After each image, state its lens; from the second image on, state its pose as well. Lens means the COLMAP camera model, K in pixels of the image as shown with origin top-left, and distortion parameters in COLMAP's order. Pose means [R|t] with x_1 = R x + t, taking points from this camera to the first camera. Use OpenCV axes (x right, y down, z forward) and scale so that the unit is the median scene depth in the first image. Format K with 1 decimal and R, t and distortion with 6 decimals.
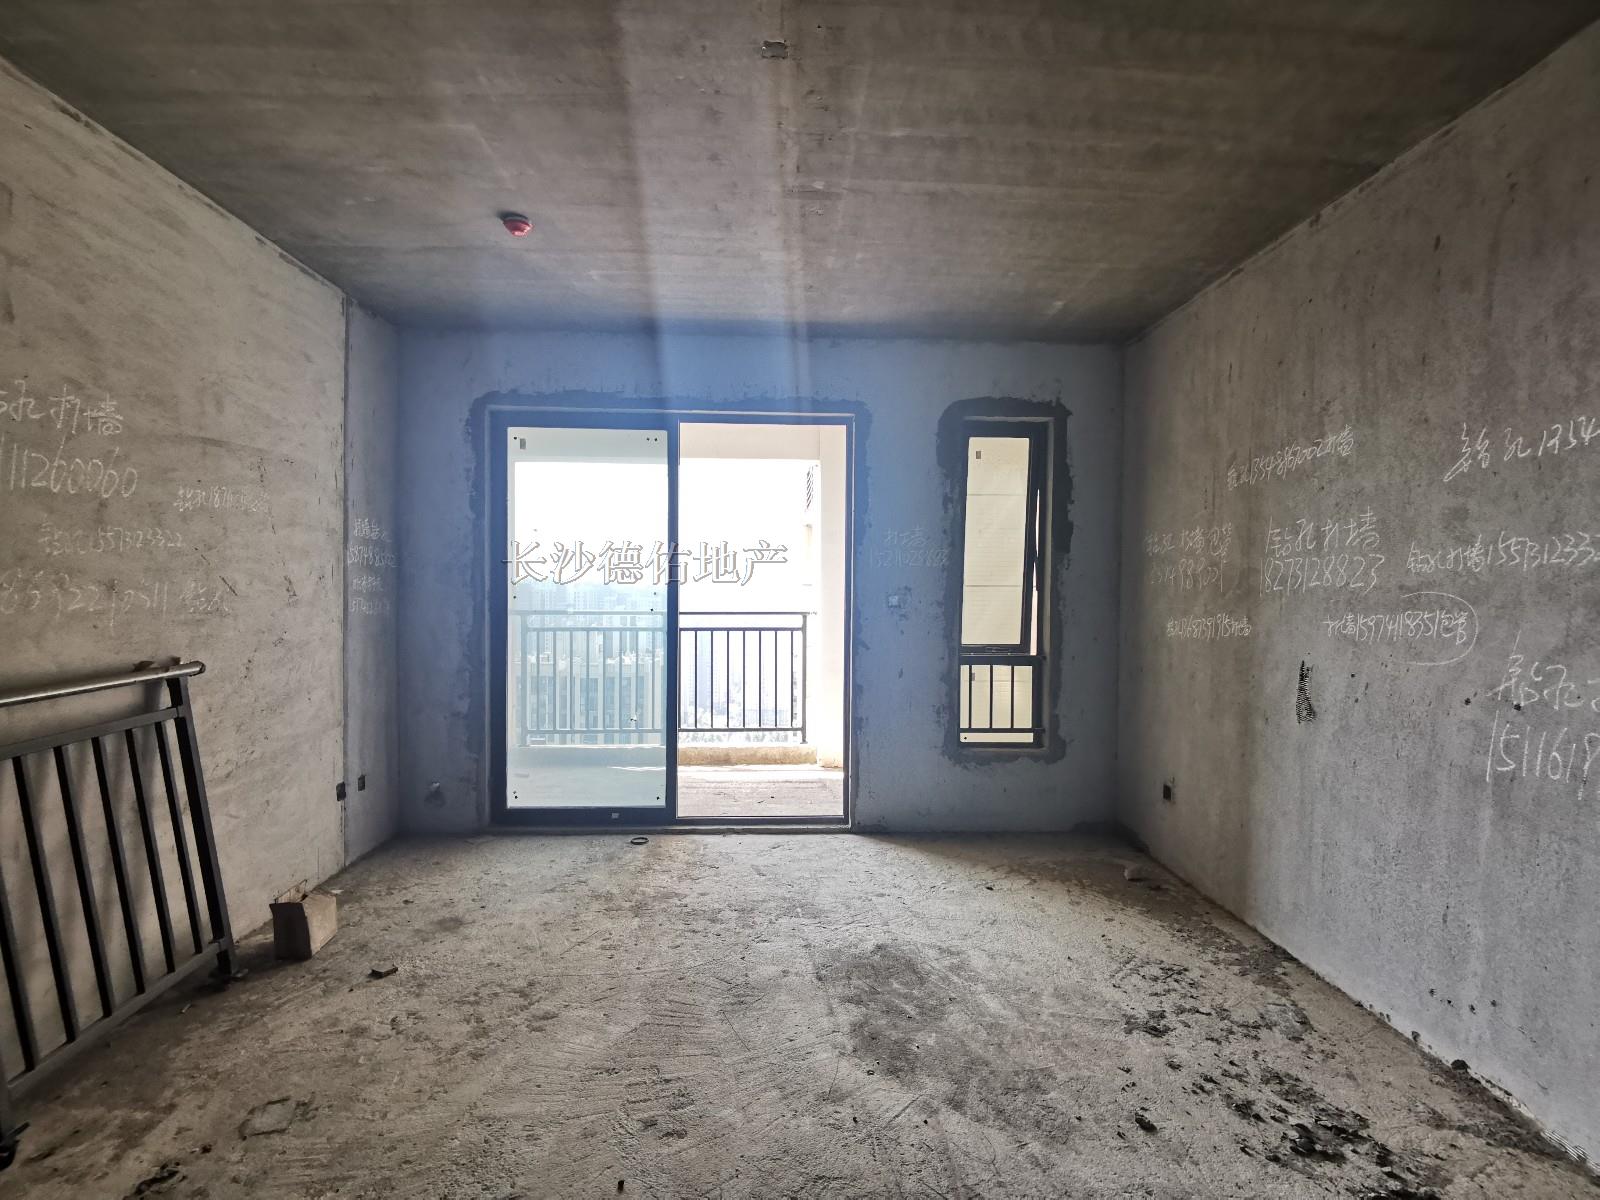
lens RADIAL K [[797.4, 0, 800.0], [0, 797.4, 600.0], [0, 0, 1]] dist [-0.029656, -0.000129]
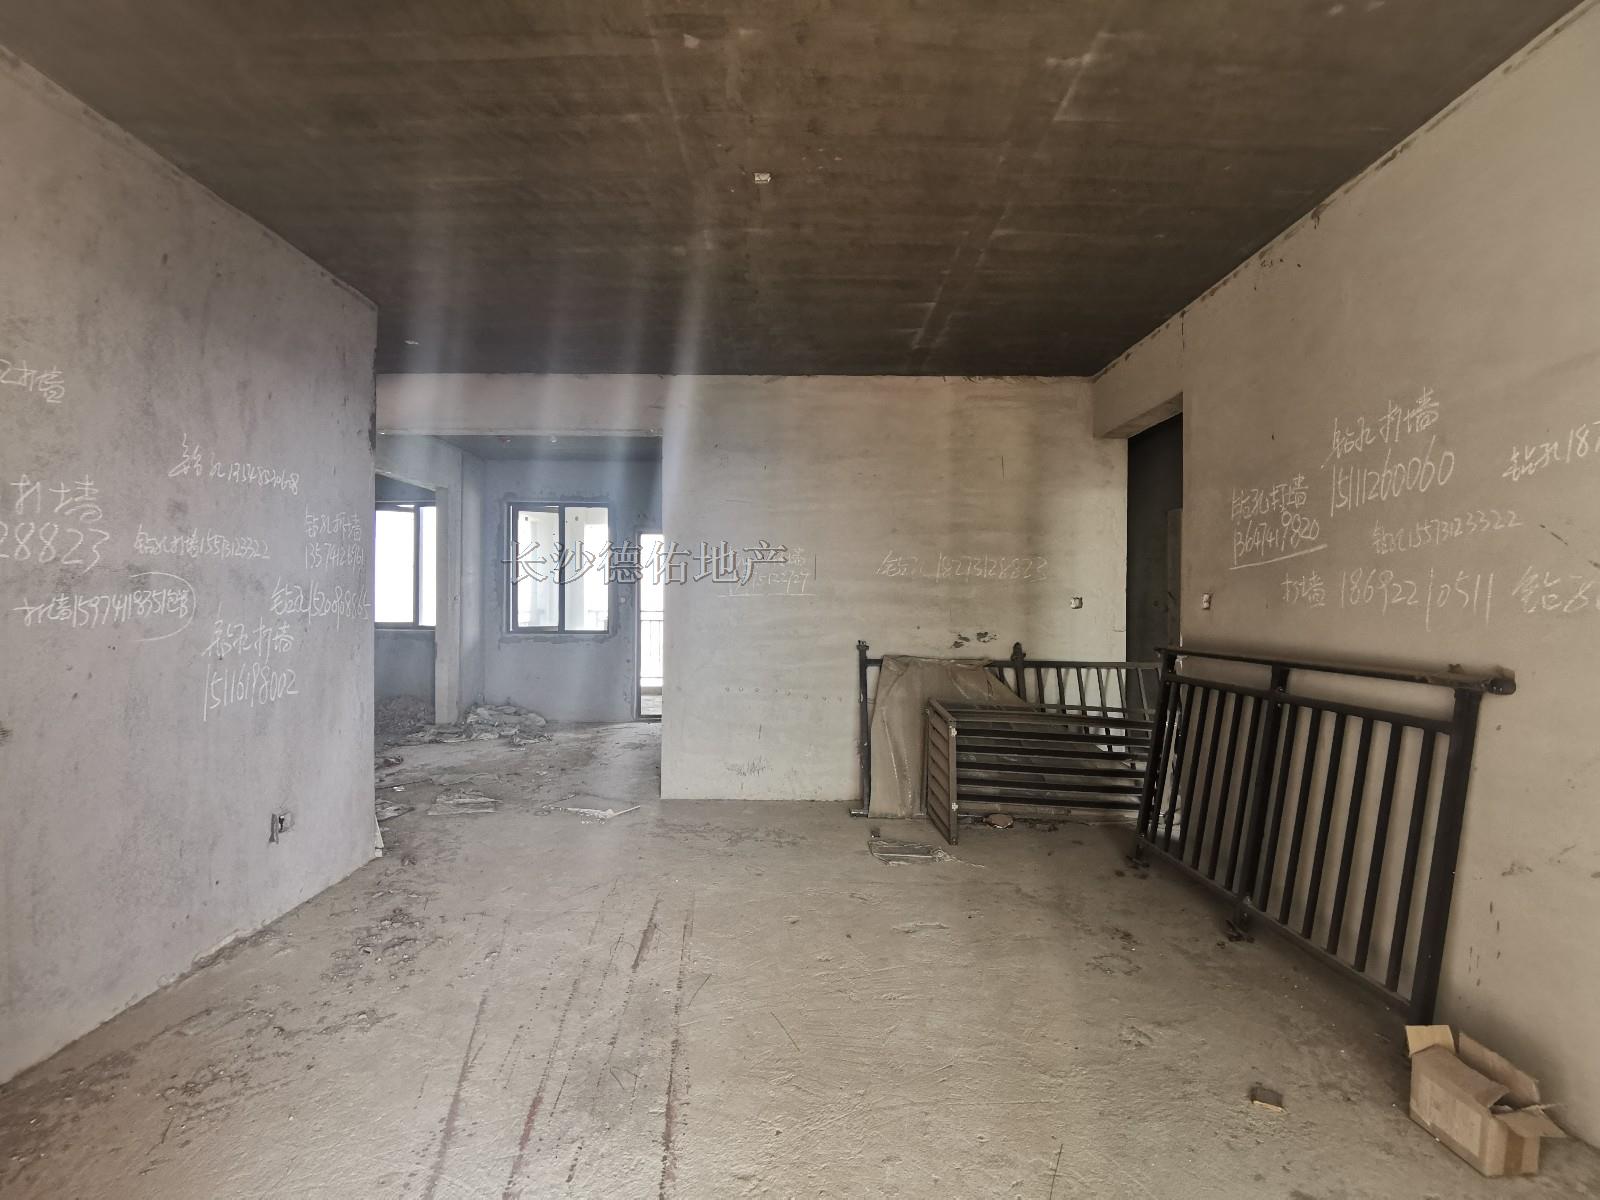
lens RADIAL K [[797.4, 0, 800.0], [0, 797.4, 600.0], [0, 0, 1]] dist [-0.029656, -0.000129]
pose [[-0.999218, -0.012181, 0.037612, -0.131998], [-0.011483, 0.999759, 0.018715, -0.002710], [-0.037831, 0.018269, -0.999117, 1.994307]]
